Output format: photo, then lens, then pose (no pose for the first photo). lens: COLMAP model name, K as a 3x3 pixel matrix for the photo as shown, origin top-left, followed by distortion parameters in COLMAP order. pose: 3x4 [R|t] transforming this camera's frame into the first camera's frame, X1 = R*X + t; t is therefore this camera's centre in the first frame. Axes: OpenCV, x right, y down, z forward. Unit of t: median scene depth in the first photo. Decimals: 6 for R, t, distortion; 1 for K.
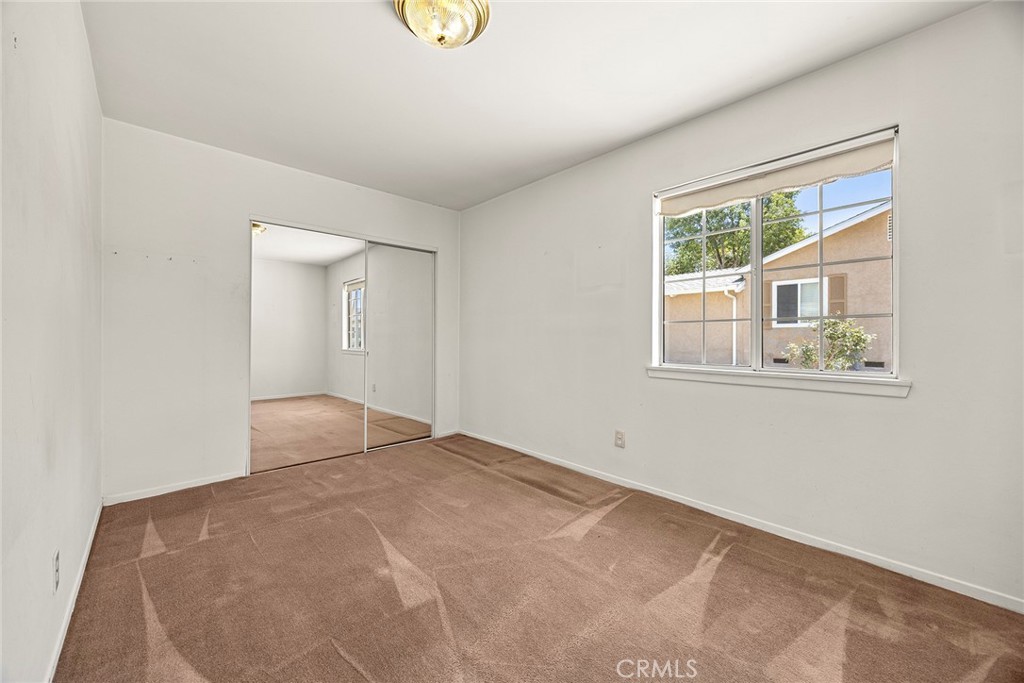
lens RADIAL K [[393.7, 0, 513.2], [0, 393.7, 337.2], [0, 0, 1]] dist [-0.001525, -0.000234]
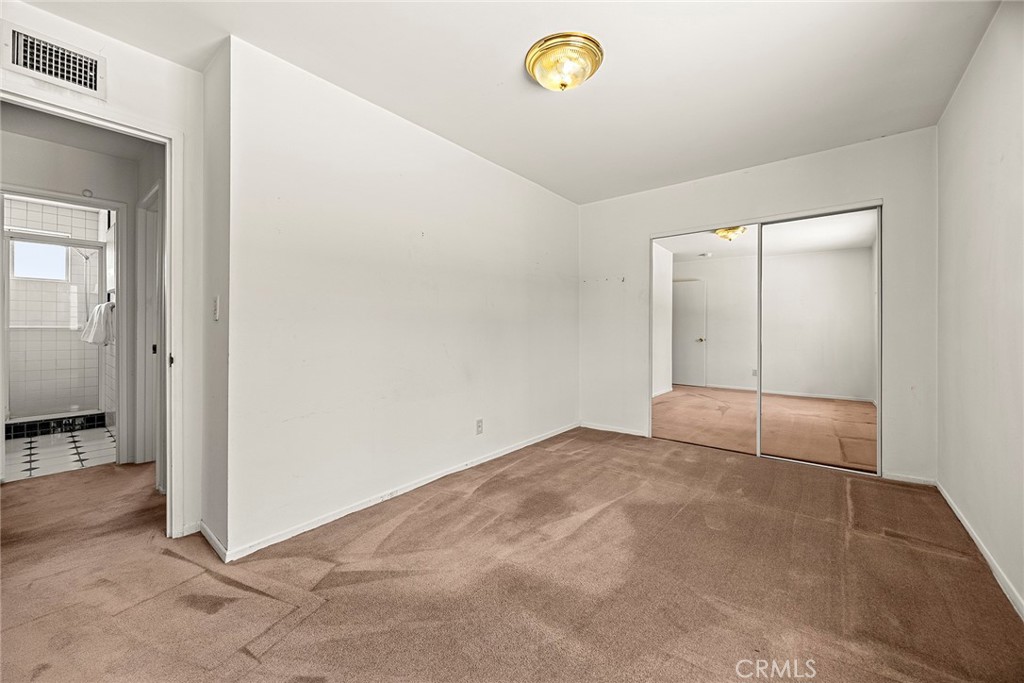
lens RADIAL K [[393.7, 0, 513.2], [0, 393.7, 337.2], [0, 0, 1]] dist [-0.001525, -0.000234]
pose [[0.134368, 0.015399, -0.990812, 0.659857], [0.001530, 0.999875, 0.015747, -0.000027], [0.990930, -0.003632, 0.134328, 0.456861]]
